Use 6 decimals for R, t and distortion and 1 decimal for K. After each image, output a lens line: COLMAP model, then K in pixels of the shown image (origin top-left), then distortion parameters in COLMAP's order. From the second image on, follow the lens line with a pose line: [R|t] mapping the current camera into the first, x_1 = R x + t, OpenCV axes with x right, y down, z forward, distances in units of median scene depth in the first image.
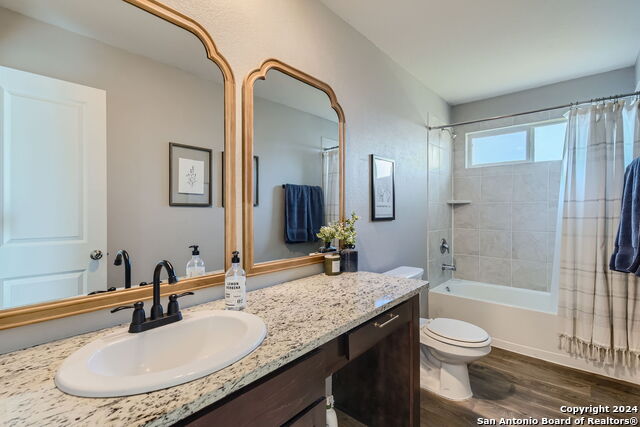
lens RADIAL K [[314.0, 0, 313.9], [0, 314.0, 208.4], [0, 0, 1]] dist [0.011373, -0.002141]
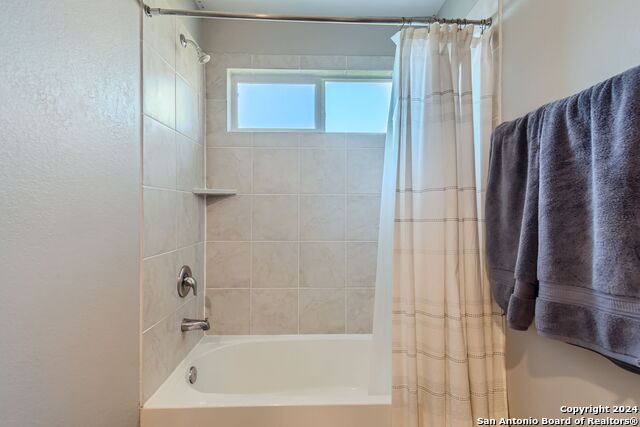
lens RADIAL K [[314.0, 0, 319.5], [0, 314.0, 210.6], [0, 0, 1]] dist [0.011373, -0.002141]
pose [[0.734830, -0.007140, 0.678214, 0.229107], [-0.003031, 0.999900, 0.013811, 0.003928], [-0.678245, -0.012204, 0.734735, 0.491290]]
